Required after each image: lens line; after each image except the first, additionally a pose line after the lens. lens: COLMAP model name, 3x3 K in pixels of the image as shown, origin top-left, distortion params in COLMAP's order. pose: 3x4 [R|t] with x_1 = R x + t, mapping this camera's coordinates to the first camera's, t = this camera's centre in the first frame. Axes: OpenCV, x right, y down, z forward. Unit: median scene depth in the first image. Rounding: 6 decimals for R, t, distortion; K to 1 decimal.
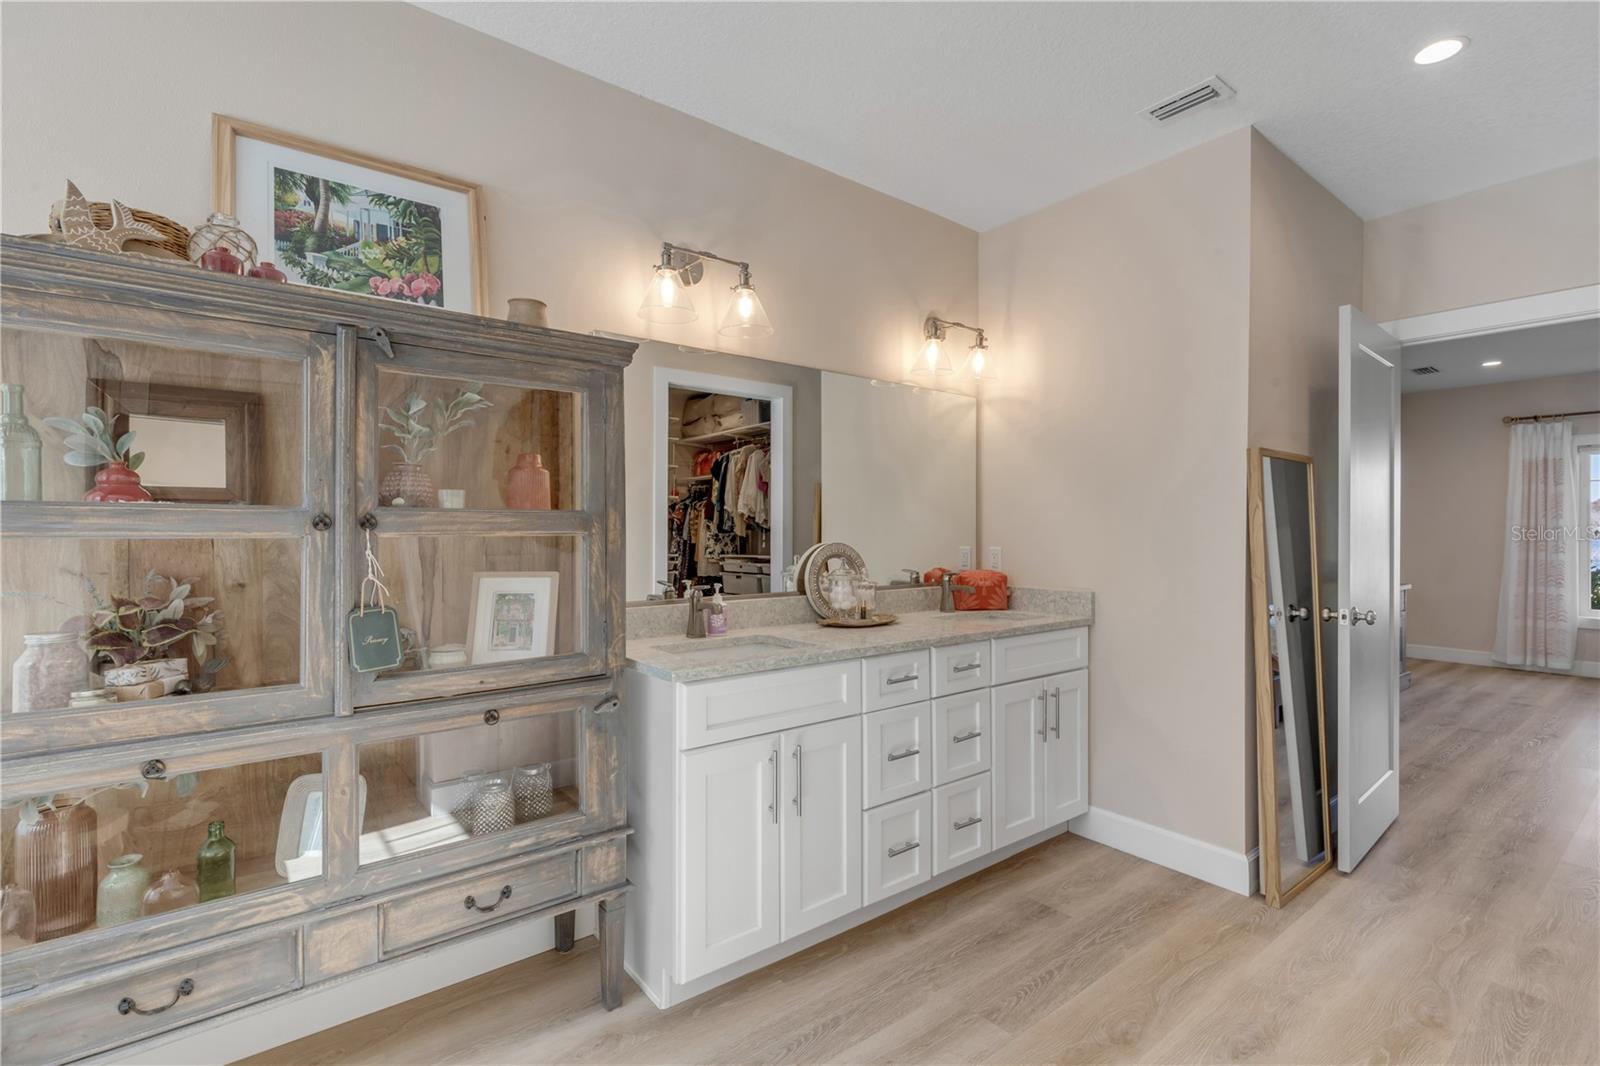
lens RADIAL K [[725.7, 0, 797.5], [0, 725.7, 532.4], [0, 0, 1]] dist [0.005270, -0.001107]
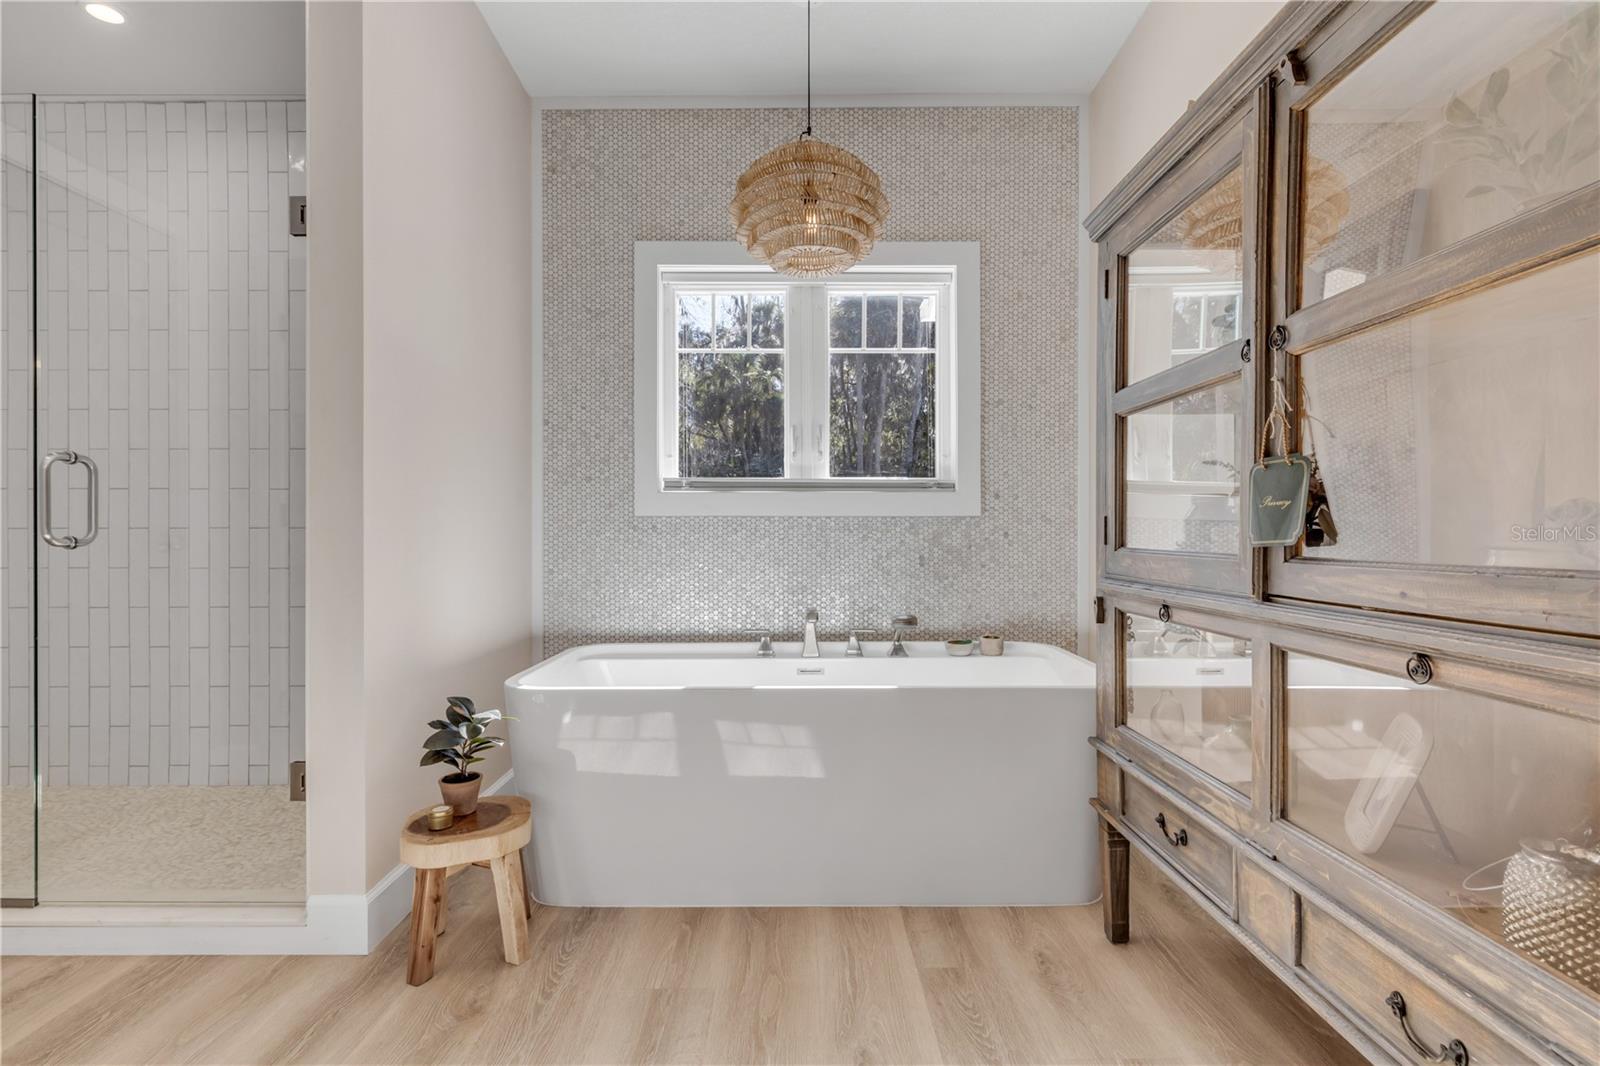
lens RADIAL K [[725.7, 0, 797.5], [0, 725.7, 532.4], [0, 0, 1]] dist [0.005270, -0.001107]
pose [[-0.608128, 0.001883, -0.793837, 0.233734], [-0.000760, 0.999995, 0.002955, 0.156546], [0.793839, 0.002400, -0.608124, 0.947318]]
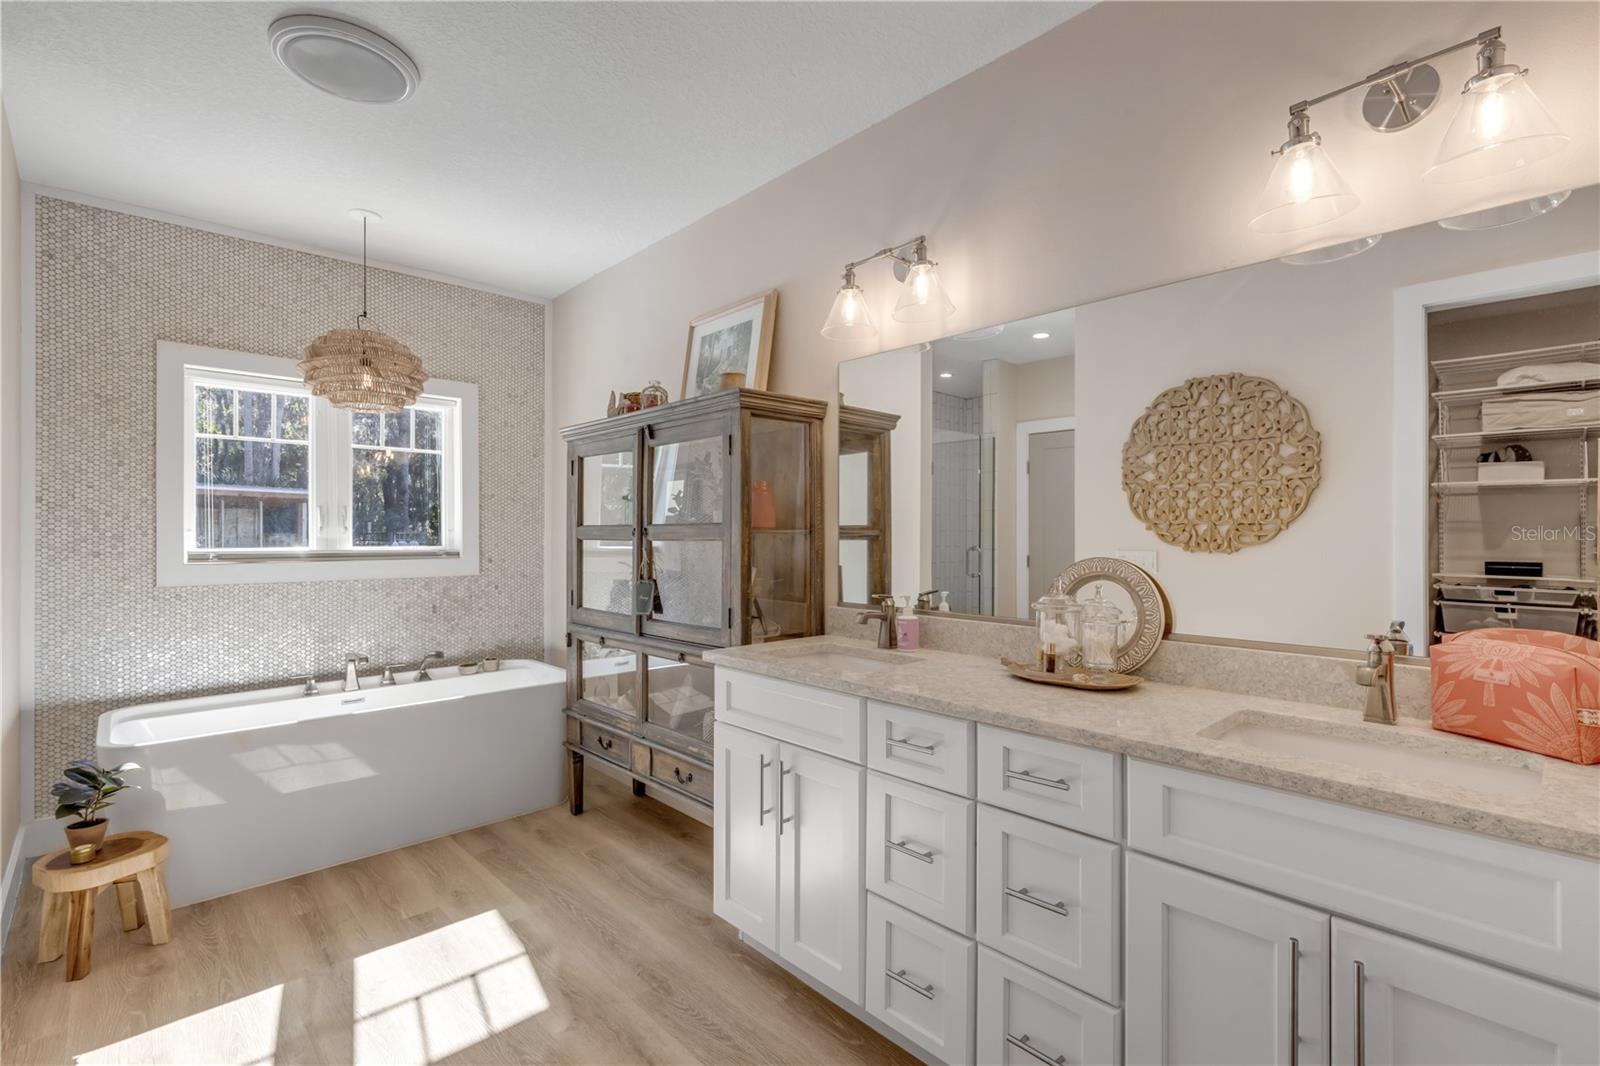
lens RADIAL K [[725.7, 0, 797.5], [0, 725.7, 532.4], [0, 0, 1]] dist [0.005270, -0.001107]
pose [[0.098030, -0.001186, -0.995183, 1.120674], [-0.001672, 0.999998, -0.001357, -0.011512], [0.995182, 0.001797, 0.098028, 1.074799]]
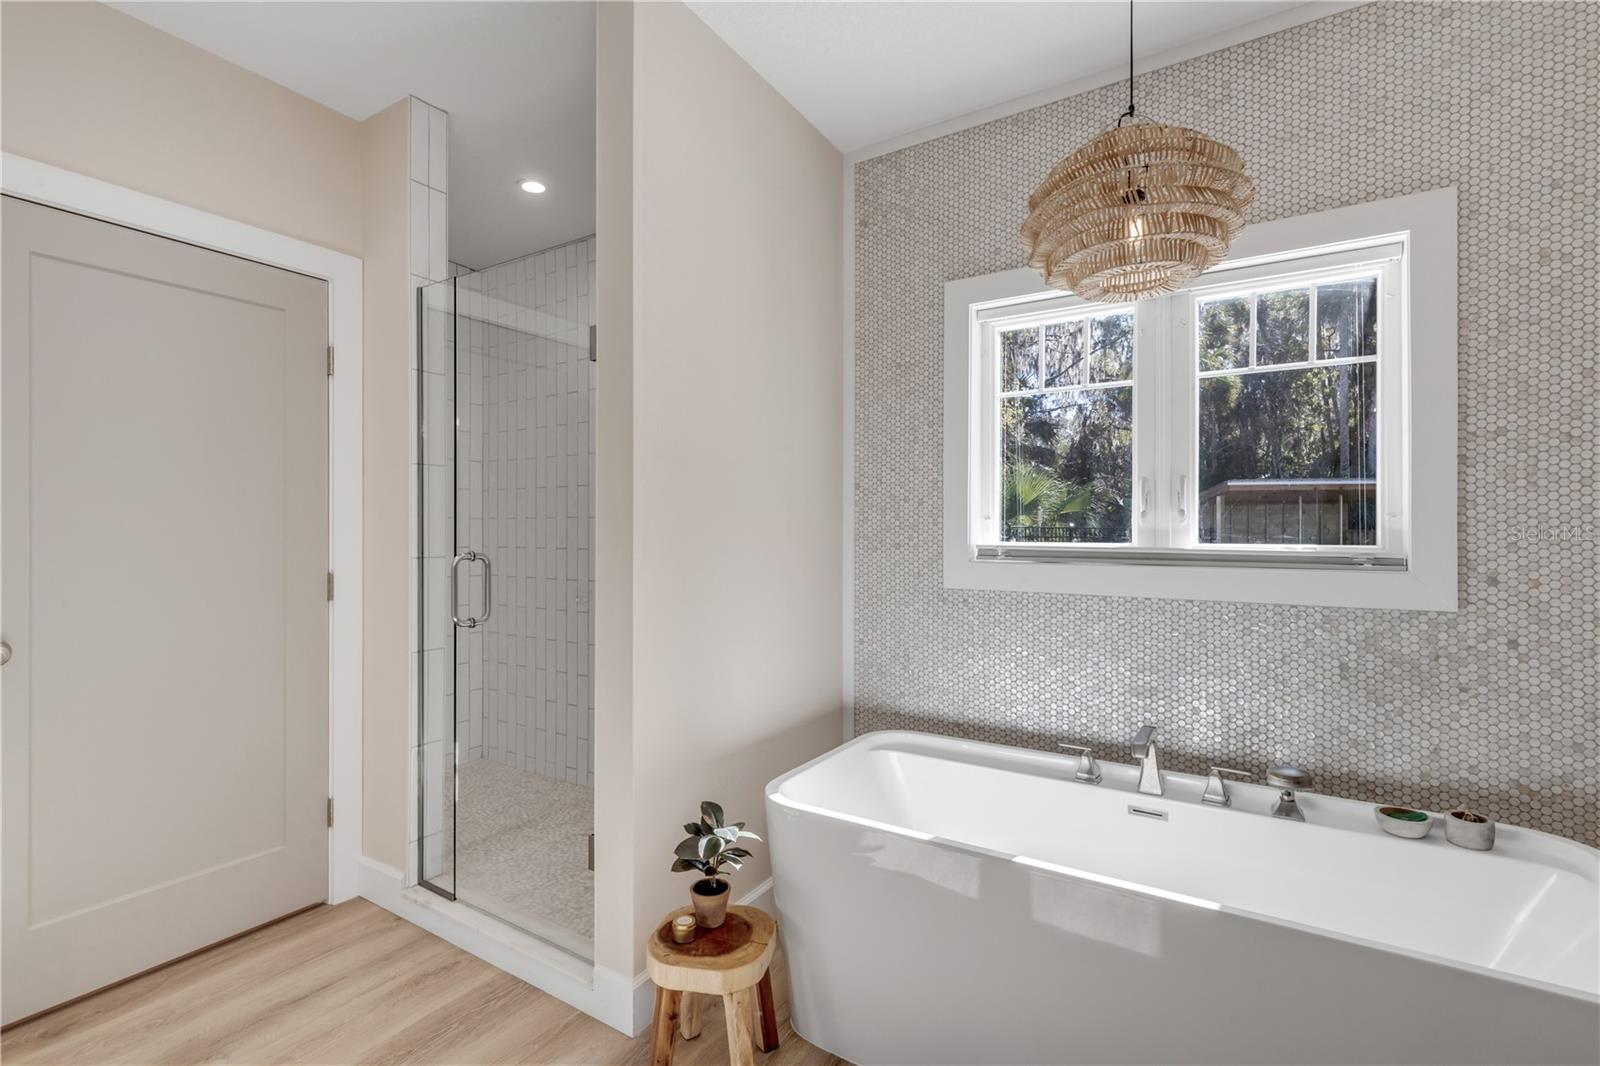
lens RADIAL K [[725.7, 0, 797.5], [0, 725.7, 532.4], [0, 0, 1]] dist [0.005270, -0.001107]
pose [[-0.938121, -0.000739, -0.346307, -0.053127], [-0.002238, 0.999990, 0.003930, 0.007320], [0.346300, 0.004462, -0.938113, 0.937575]]
